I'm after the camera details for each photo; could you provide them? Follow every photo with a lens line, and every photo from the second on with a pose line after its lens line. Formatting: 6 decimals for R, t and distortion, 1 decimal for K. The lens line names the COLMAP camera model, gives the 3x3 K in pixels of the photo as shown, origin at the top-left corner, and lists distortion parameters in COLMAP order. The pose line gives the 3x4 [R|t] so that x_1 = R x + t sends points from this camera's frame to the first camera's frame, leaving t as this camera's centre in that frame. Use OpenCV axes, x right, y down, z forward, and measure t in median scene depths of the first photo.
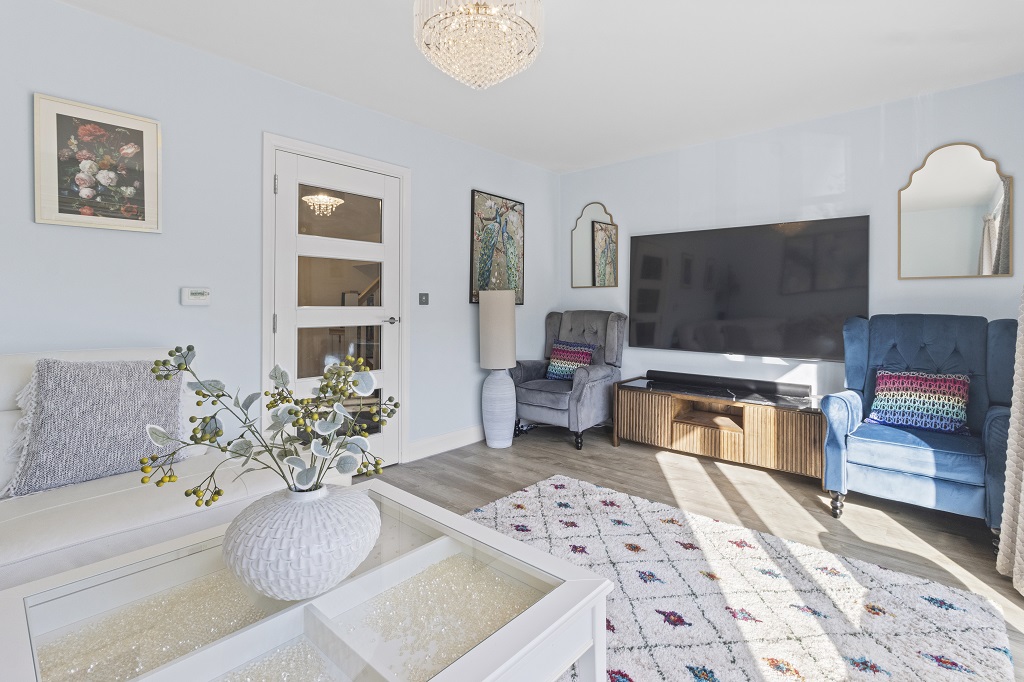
lens RADIAL K [[477.1, 0, 517.7], [0, 477.1, 308.3], [0, 0, 1]] dist [0.003215, 0.000594]
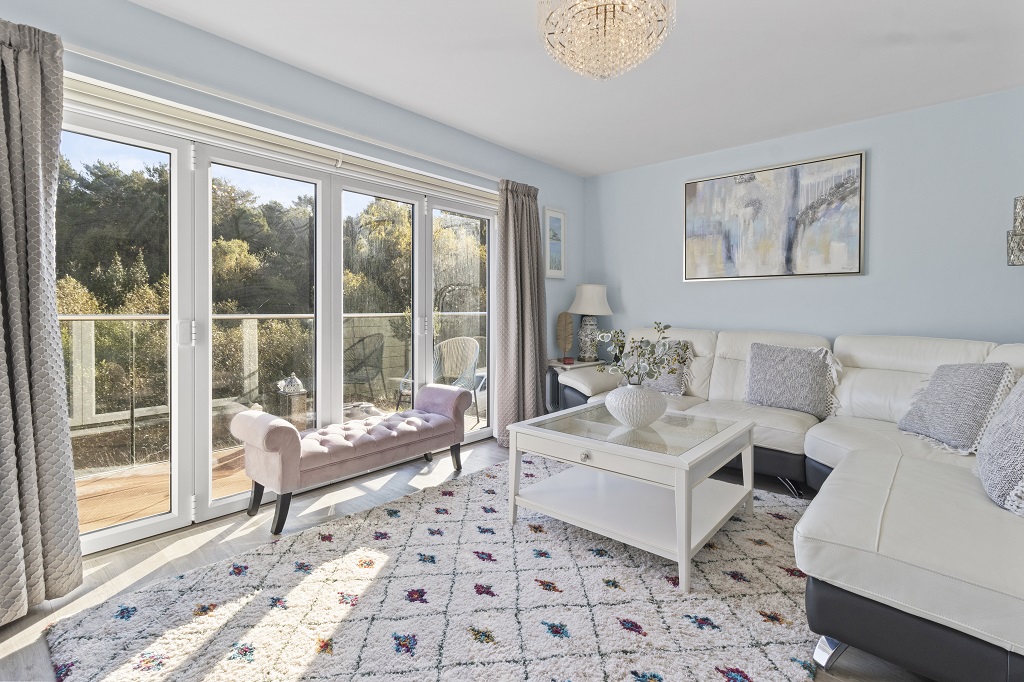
lens RADIAL K [[477.1, 0, 517.7], [0, 477.1, 308.3], [0, 0, 1]] dist [0.003215, 0.000594]
pose [[-0.999856, -0.011533, -0.012459, 0.108442], [-0.011671, 0.999870, 0.011106, -0.021301], [0.012329, 0.011250, -0.999861, 1.969557]]
